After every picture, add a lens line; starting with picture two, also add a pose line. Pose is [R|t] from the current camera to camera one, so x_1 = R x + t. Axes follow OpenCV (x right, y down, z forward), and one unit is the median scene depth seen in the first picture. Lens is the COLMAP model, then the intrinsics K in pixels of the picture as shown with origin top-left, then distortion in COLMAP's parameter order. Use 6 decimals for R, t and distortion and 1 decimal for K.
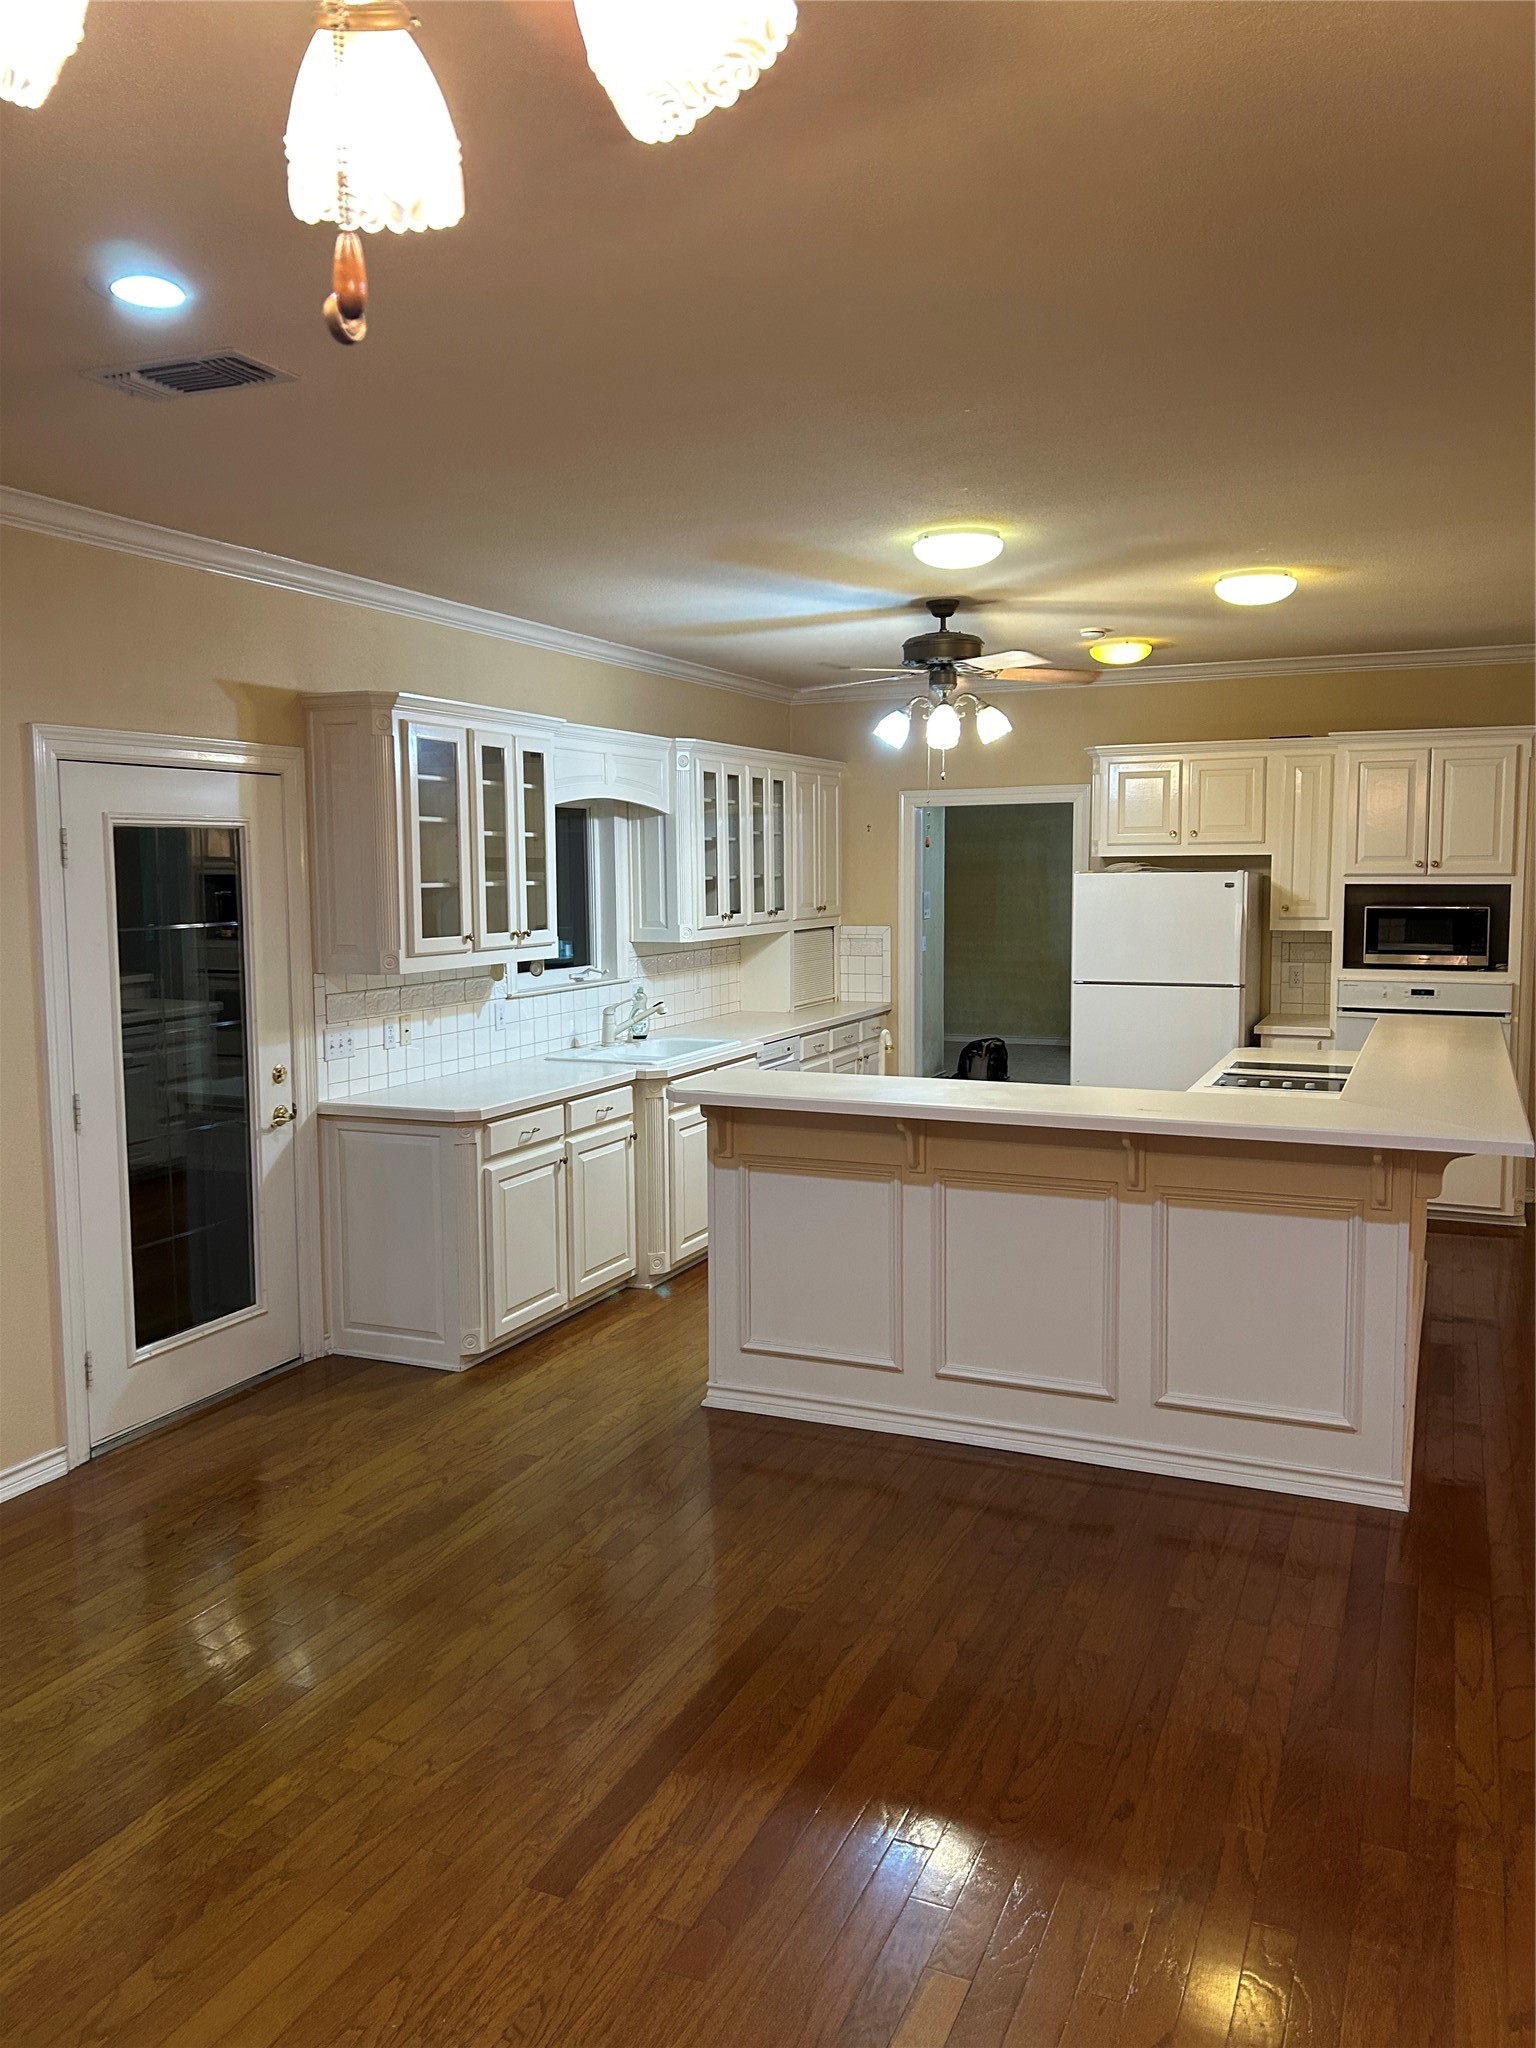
lens RADIAL K [[1537.5, 0, 782.2], [0, 1537.5, 1022.2], [0, 0, 1]] dist [0.027407, -0.040521]
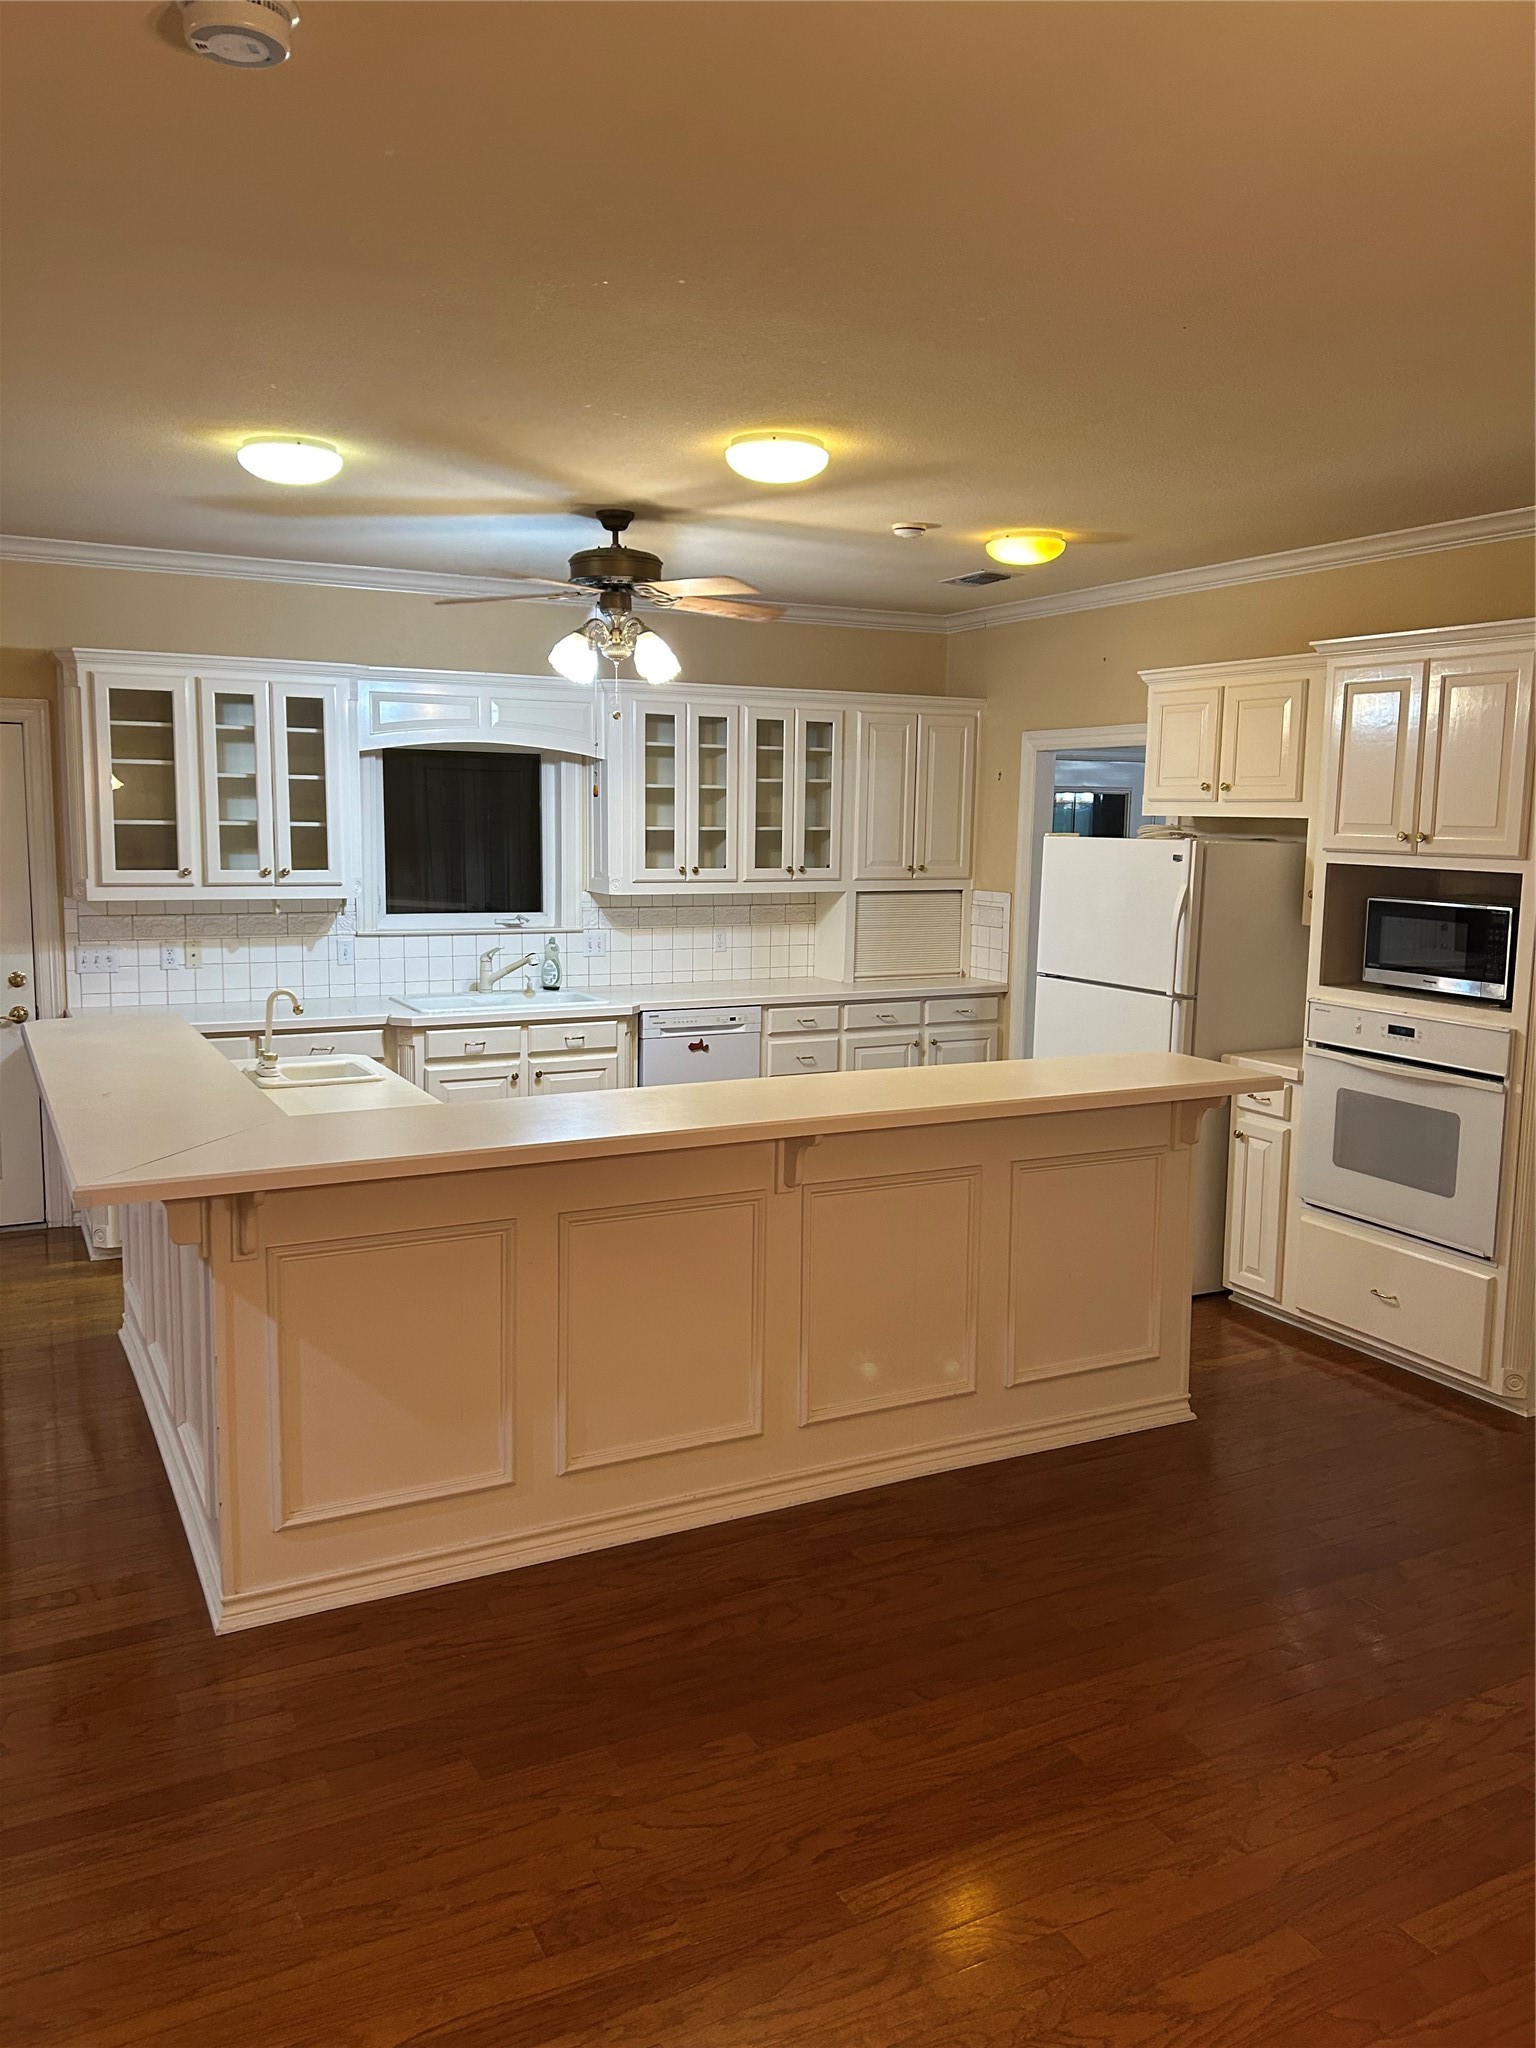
lens RADIAL K [[1537.5, 0, 774.9], [0, 1537.5, 1019.1], [0, 0, 1]] dist [0.027407, -0.040521]
pose [[0.779025, 0.105007, -0.618137, 0.711215], [-0.086674, 0.994446, 0.059700, -0.047144], [0.620973, 0.007069, 0.783800, 0.362225]]
